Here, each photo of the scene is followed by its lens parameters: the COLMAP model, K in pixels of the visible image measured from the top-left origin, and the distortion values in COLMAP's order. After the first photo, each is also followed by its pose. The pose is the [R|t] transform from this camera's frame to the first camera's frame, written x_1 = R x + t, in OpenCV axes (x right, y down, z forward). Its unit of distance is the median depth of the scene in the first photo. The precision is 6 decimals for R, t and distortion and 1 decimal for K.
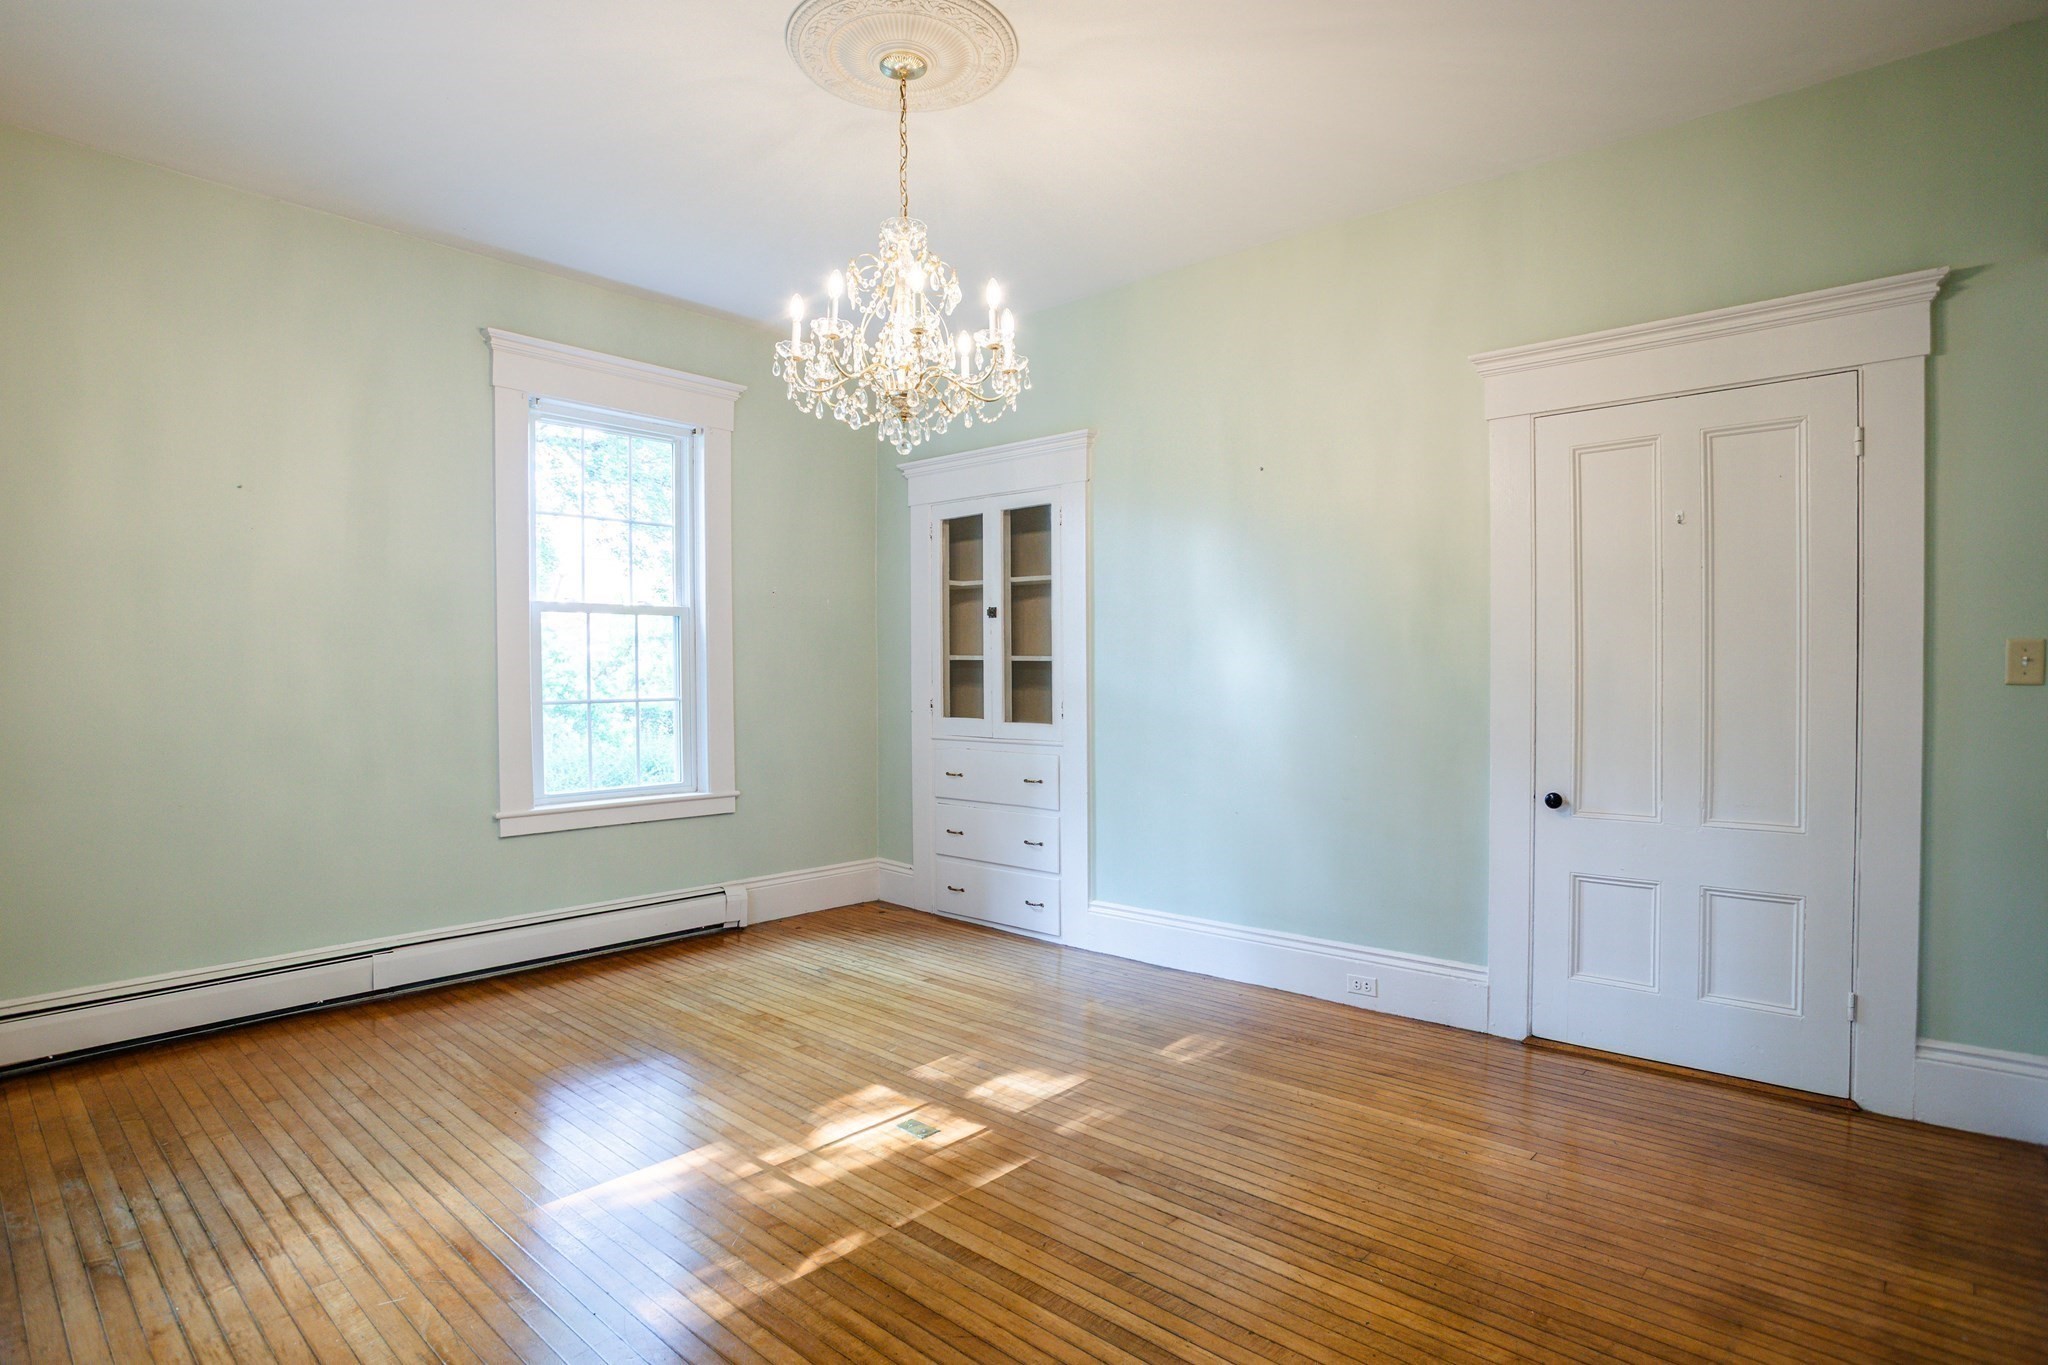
lens RADIAL K [[1030.9, 0, 1070.0], [0, 1030.9, 678.9], [0, 0, 1]] dist [-0.072989, 0.023786]
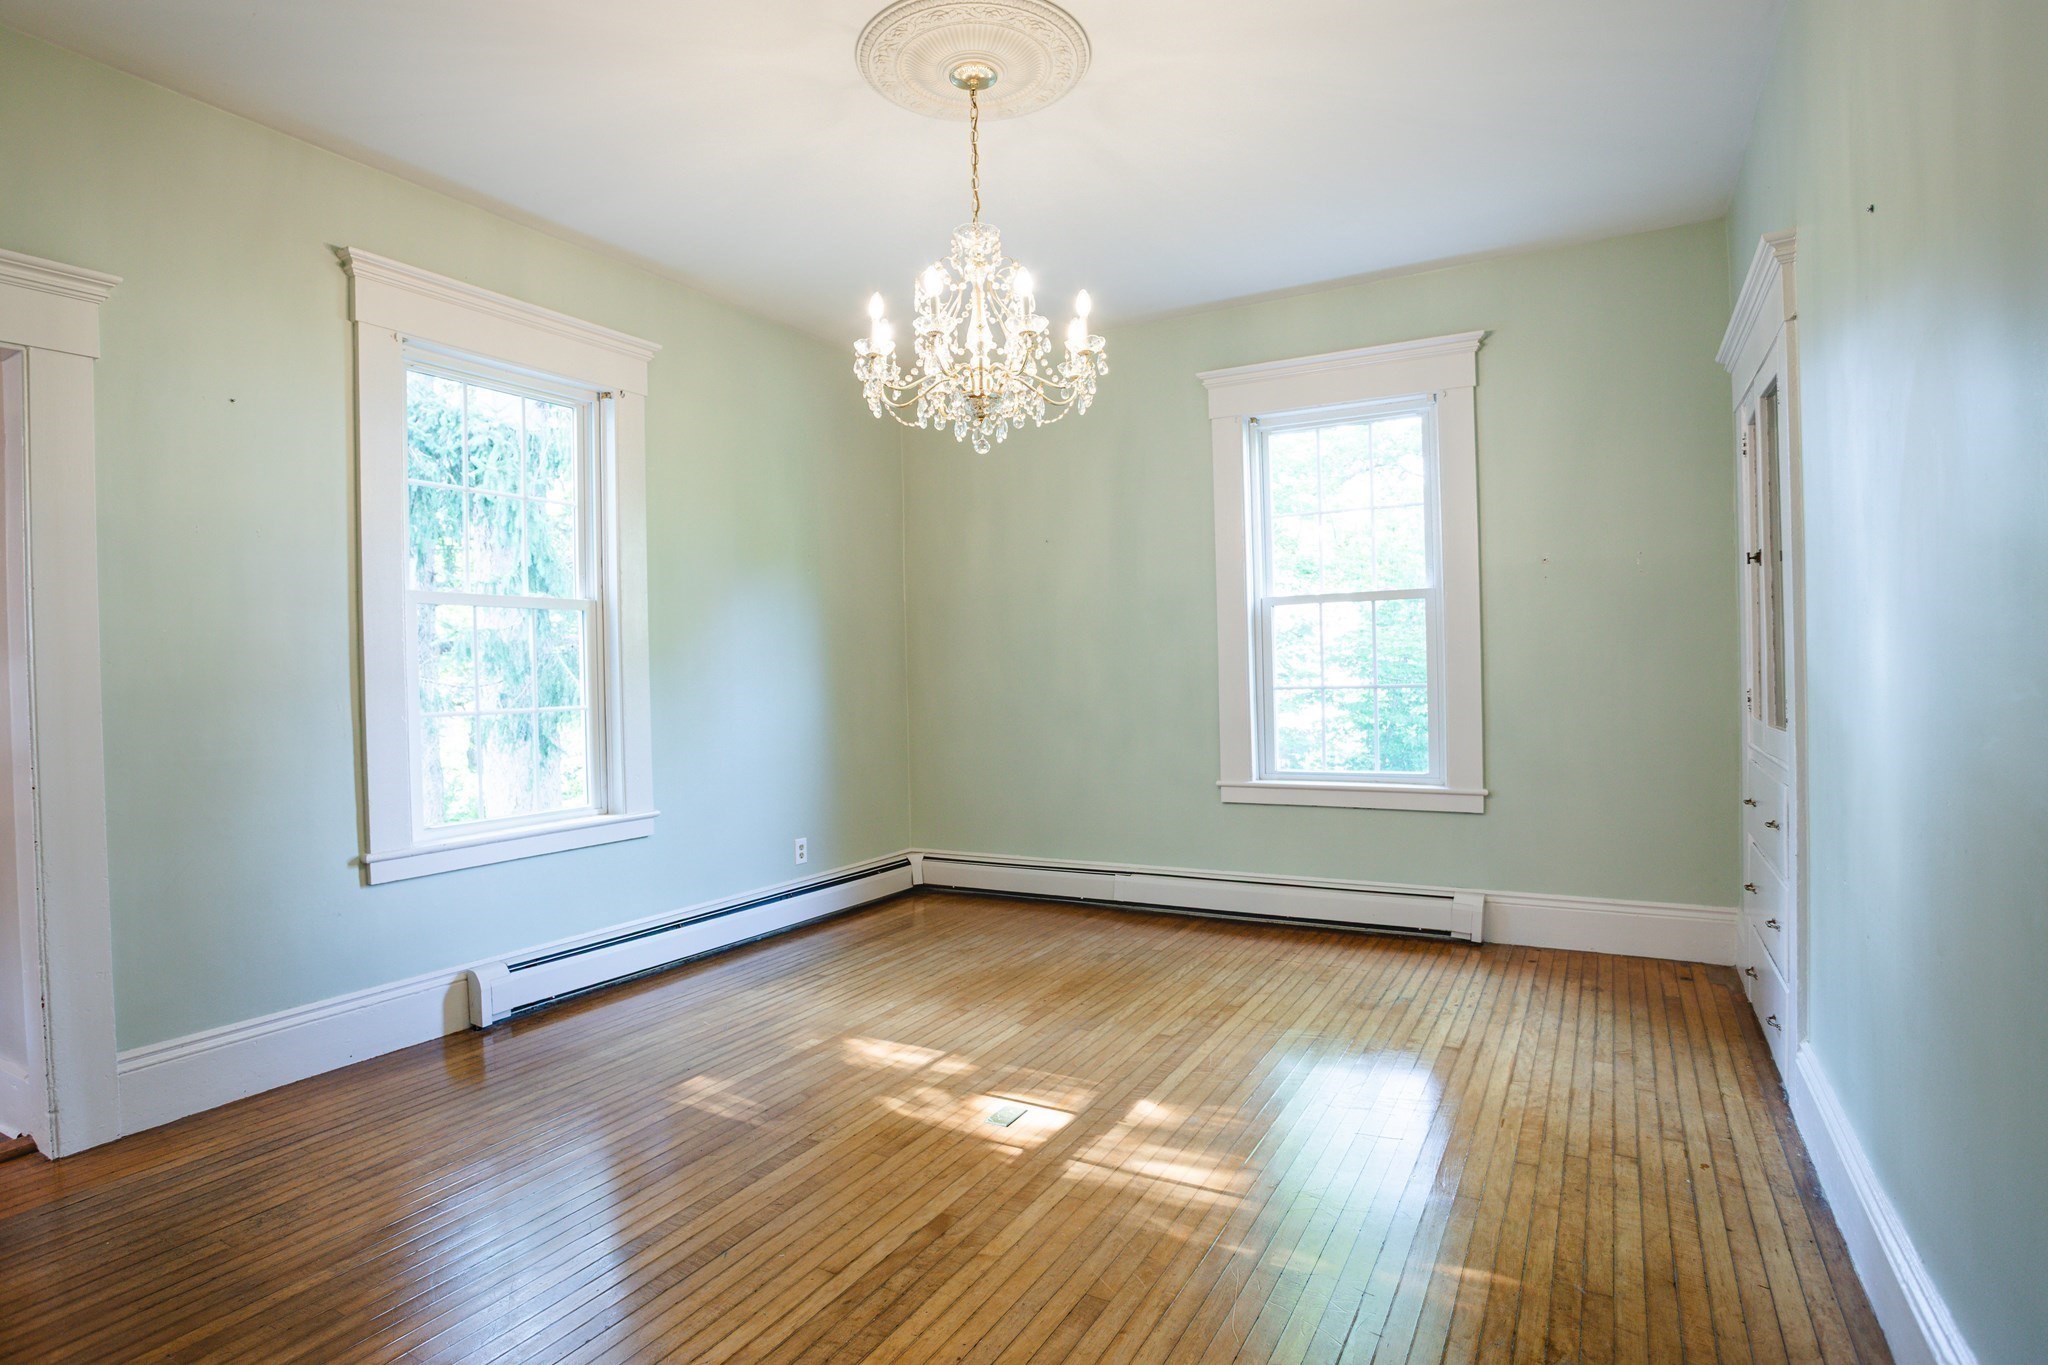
lens RADIAL K [[1030.9, 0, 1070.0], [0, 1030.9, 678.9], [0, 0, 1]] dist [-0.072989, 0.023786]
pose [[0.221394, 0.005285, -0.975170, 0.638347], [0.016174, 0.999828, 0.009091, -0.001058], [0.975050, -0.017785, 0.221270, 0.633094]]
